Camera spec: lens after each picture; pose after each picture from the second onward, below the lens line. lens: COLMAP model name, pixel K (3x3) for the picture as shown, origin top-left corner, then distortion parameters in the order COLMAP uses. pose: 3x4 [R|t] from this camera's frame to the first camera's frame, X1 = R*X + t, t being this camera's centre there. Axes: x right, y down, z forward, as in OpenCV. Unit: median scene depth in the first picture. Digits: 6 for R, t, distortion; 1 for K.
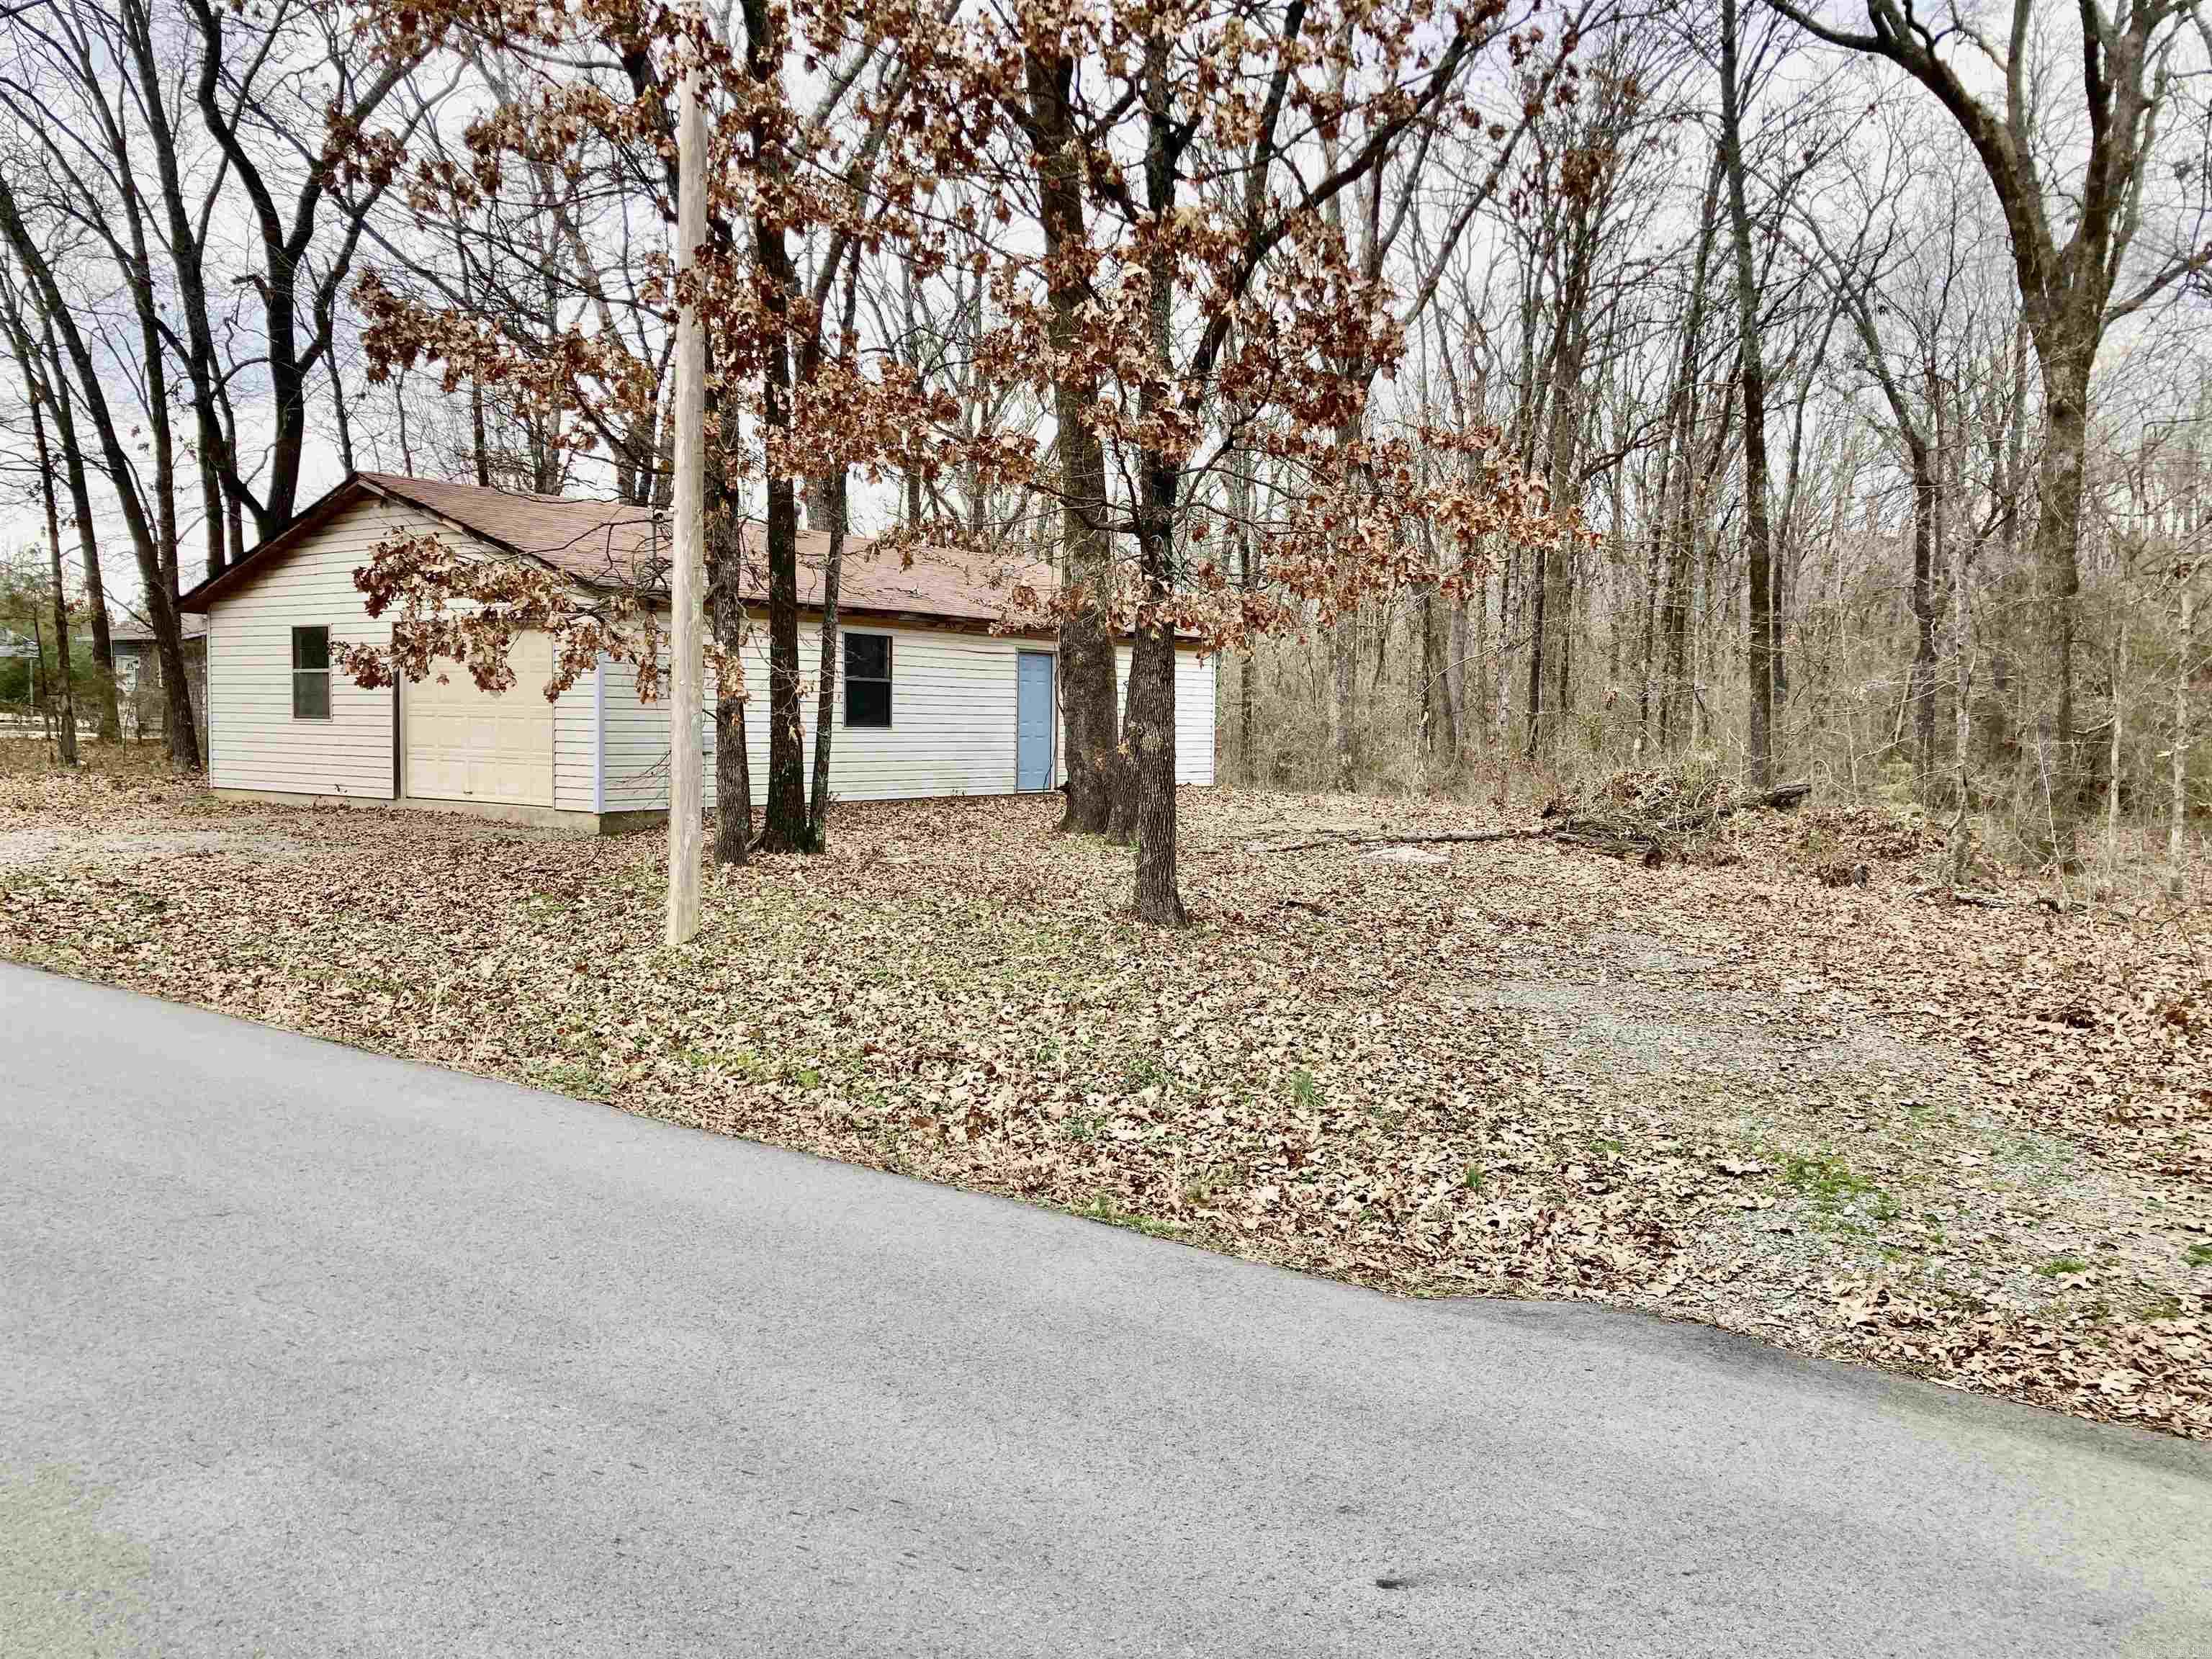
lens RADIAL K [[1792.2, 0, 1105.9], [0, 1792.2, 828.8], [0, 0, 1]] dist [0.033816, -0.051375]
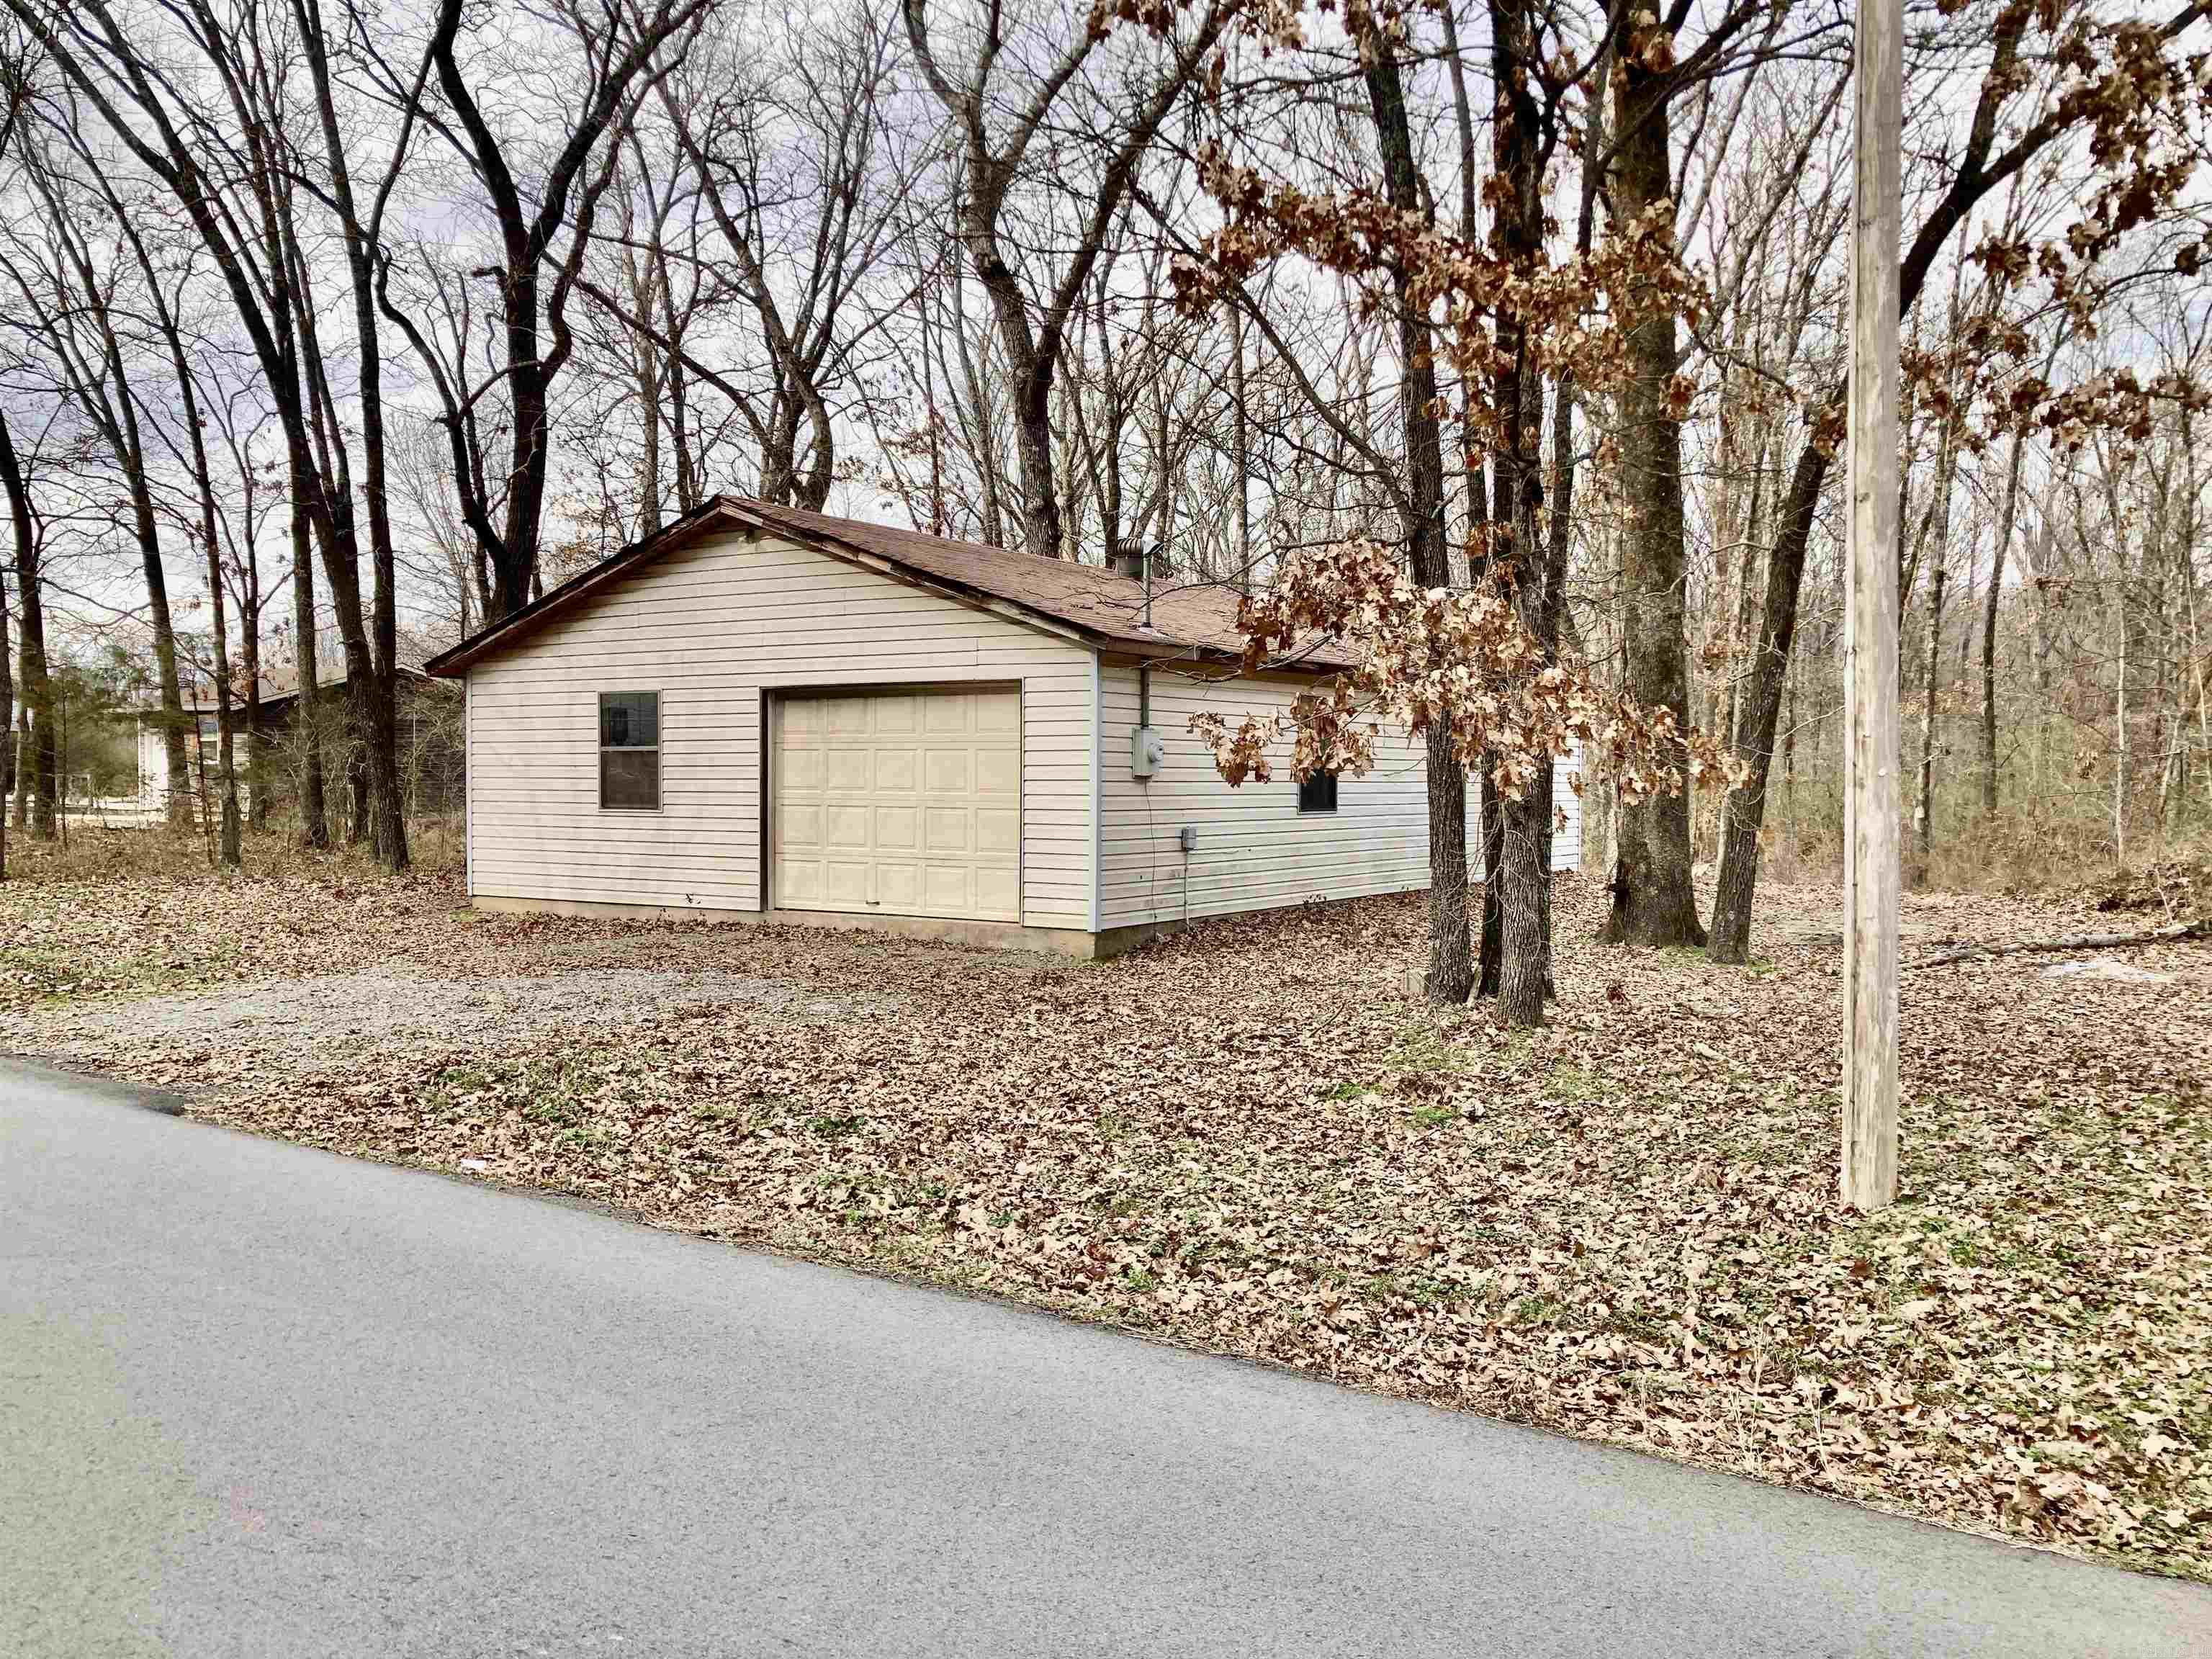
lens RADIAL K [[1792.2, 0, 1104.5], [0, 1792.2, 820.8], [0, 0, 1]] dist [0.033816, -0.051375]
pose [[0.999094, -0.011447, 0.040986, -0.264653], [0.013092, 0.999110, -0.040109, -0.021653], [-0.040490, 0.040609, 0.998354, 0.203794]]
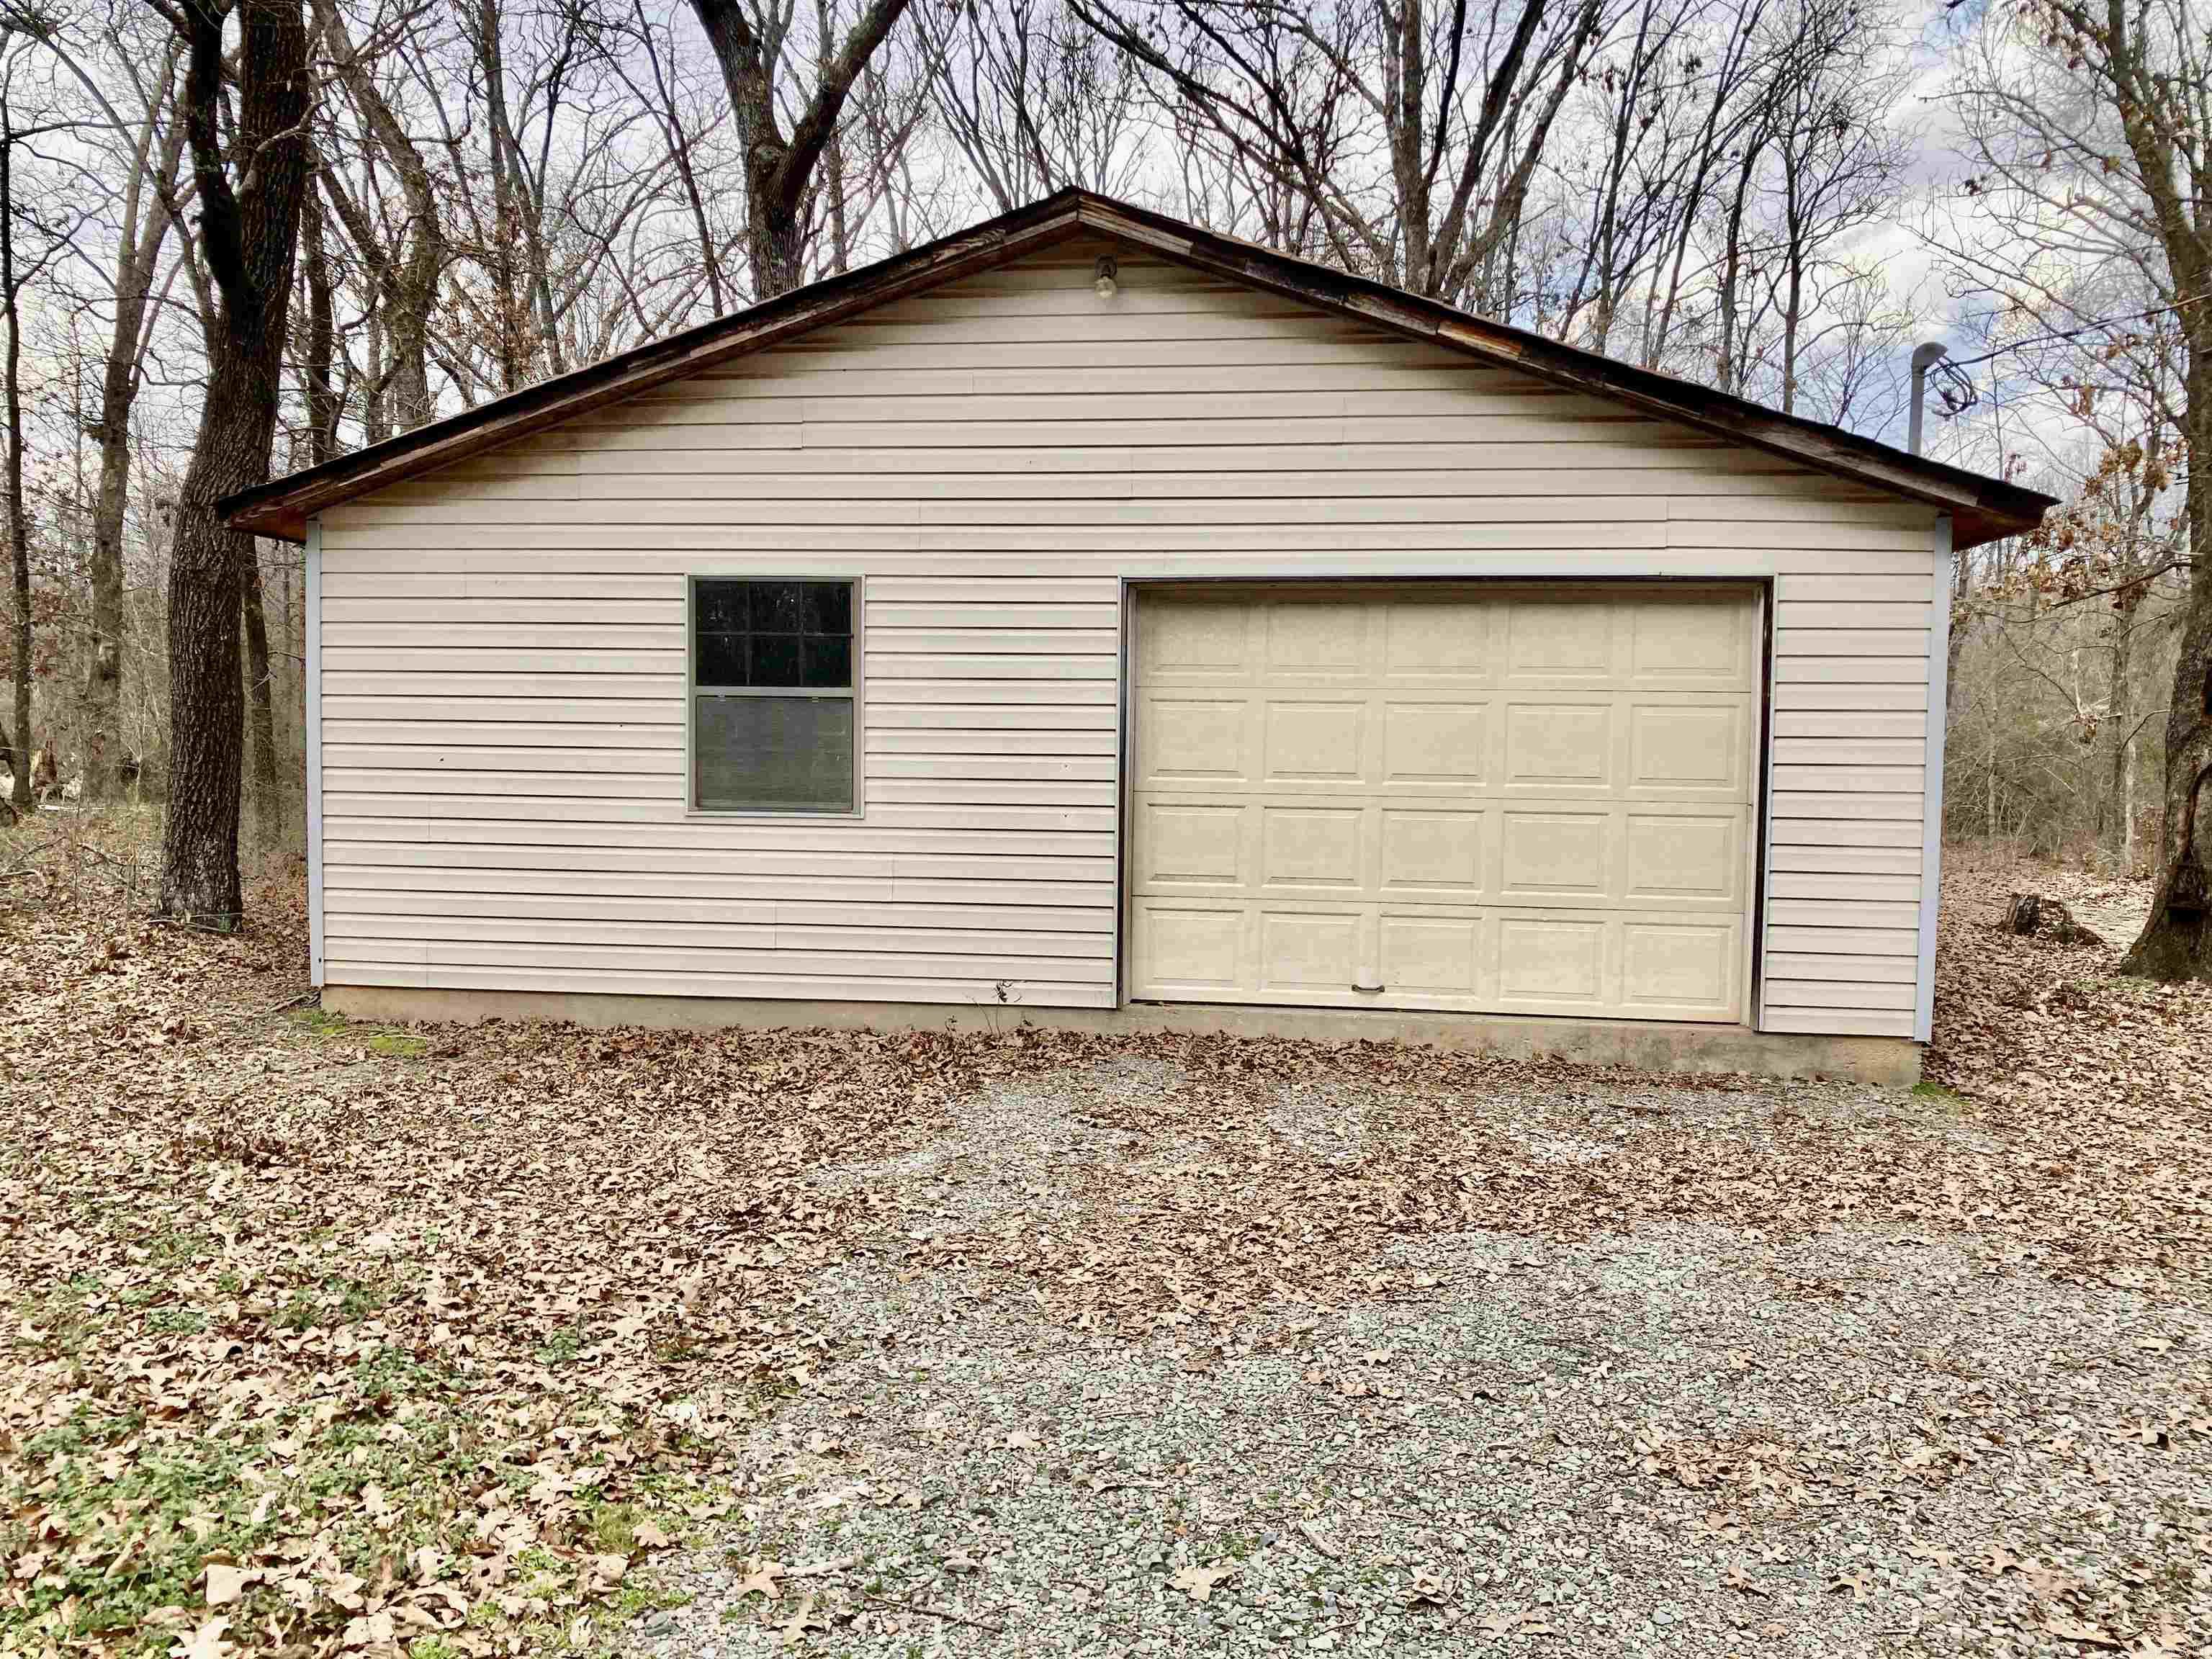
lens RADIAL K [[1792.2, 0, 1110.4], [0, 1792.2, 812.8], [0, 0, 1]] dist [0.033816, -0.051375]
pose [[0.887481, -0.018689, 0.460464, -0.557201], [0.028225, 0.999506, -0.013834, -0.053337], [-0.459978, 0.025274, 0.887570, 0.614136]]
